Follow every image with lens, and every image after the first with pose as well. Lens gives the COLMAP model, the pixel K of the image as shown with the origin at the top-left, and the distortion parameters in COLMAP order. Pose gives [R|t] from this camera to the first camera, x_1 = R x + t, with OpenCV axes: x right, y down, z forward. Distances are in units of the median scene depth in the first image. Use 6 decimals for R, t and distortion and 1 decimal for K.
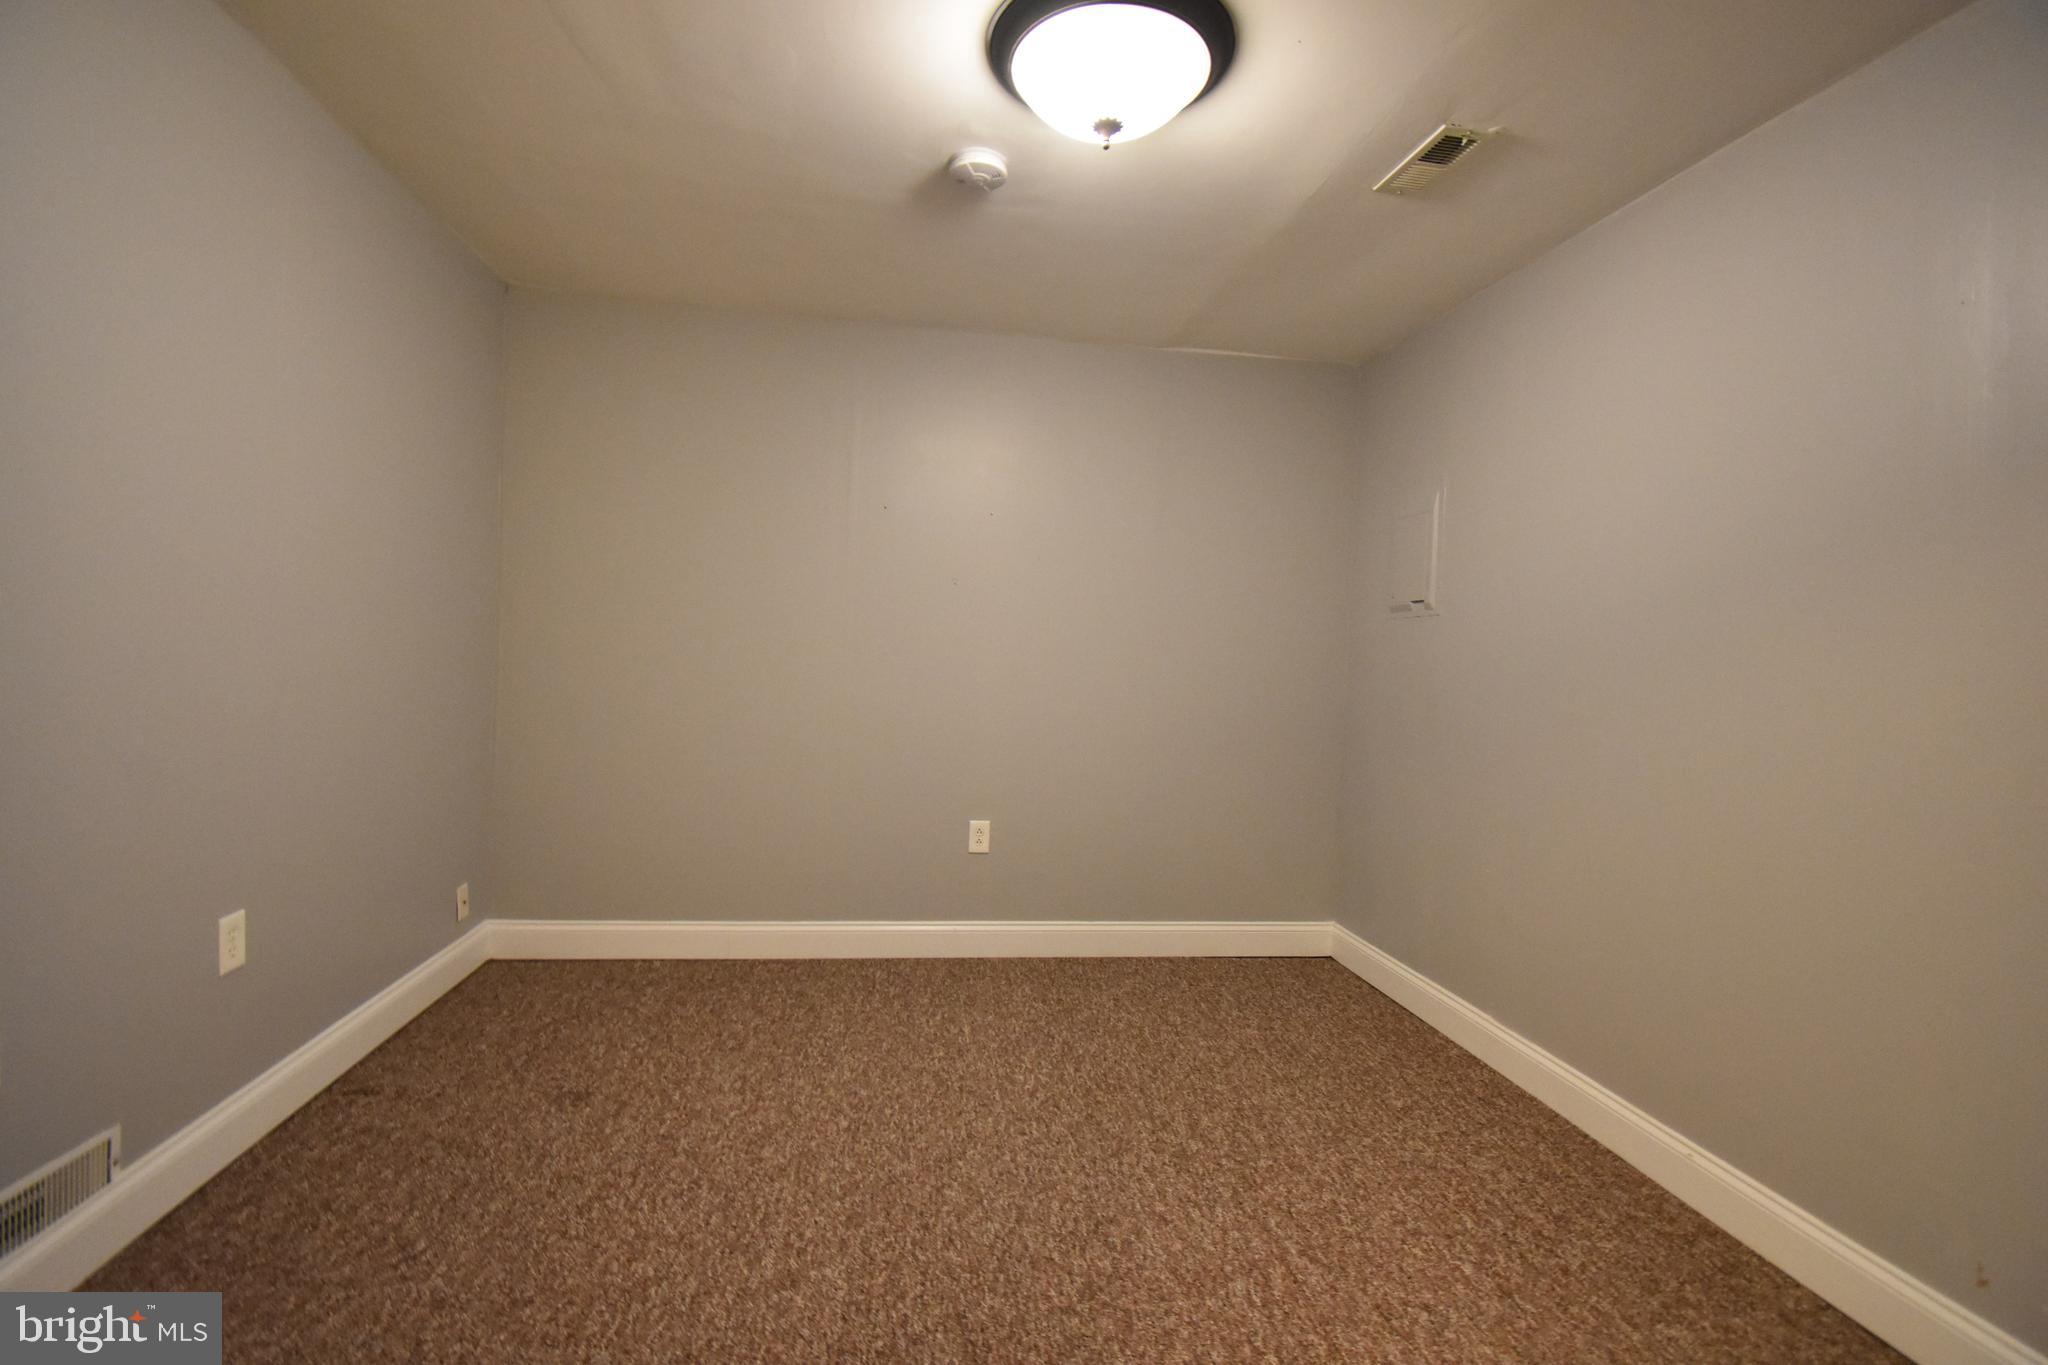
lens RADIAL K [[902.4, 0, 1022.4], [0, 902.4, 675.4], [0, 0, 1]] dist [0.023424, -0.028395]
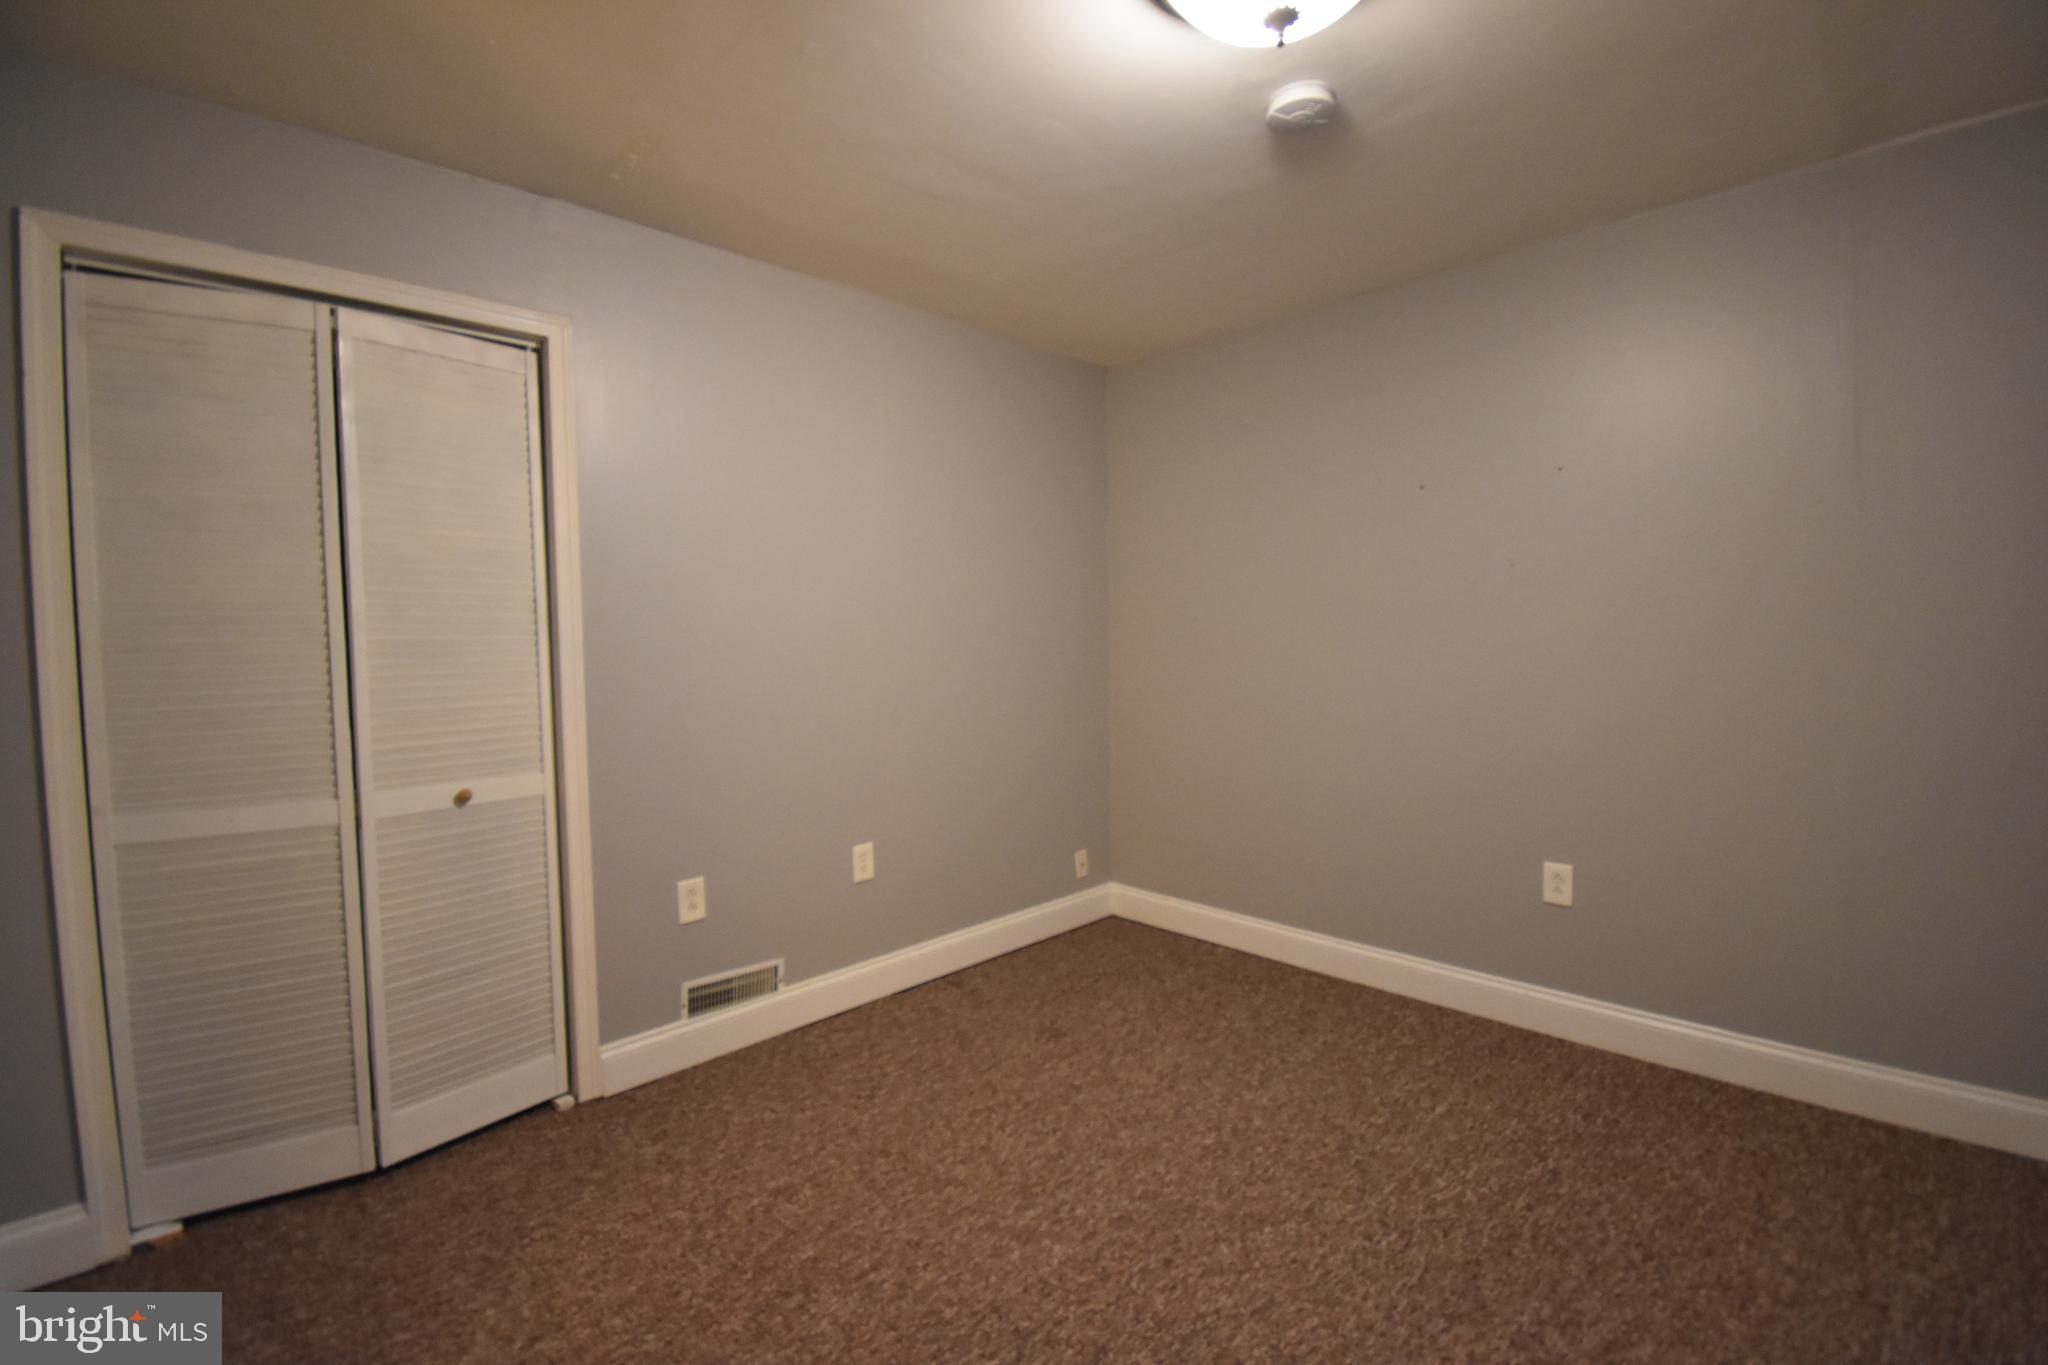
lens RADIAL K [[902.4, 0, 1022.4], [0, 902.4, 675.4], [0, 0, 1]] dist [0.023424, -0.028395]
pose [[0.595305, -0.015505, -0.803350, 0.579505], [0.020317, 0.999785, -0.004241, -0.014488], [0.803243, -0.013797, 0.595492, 0.308430]]
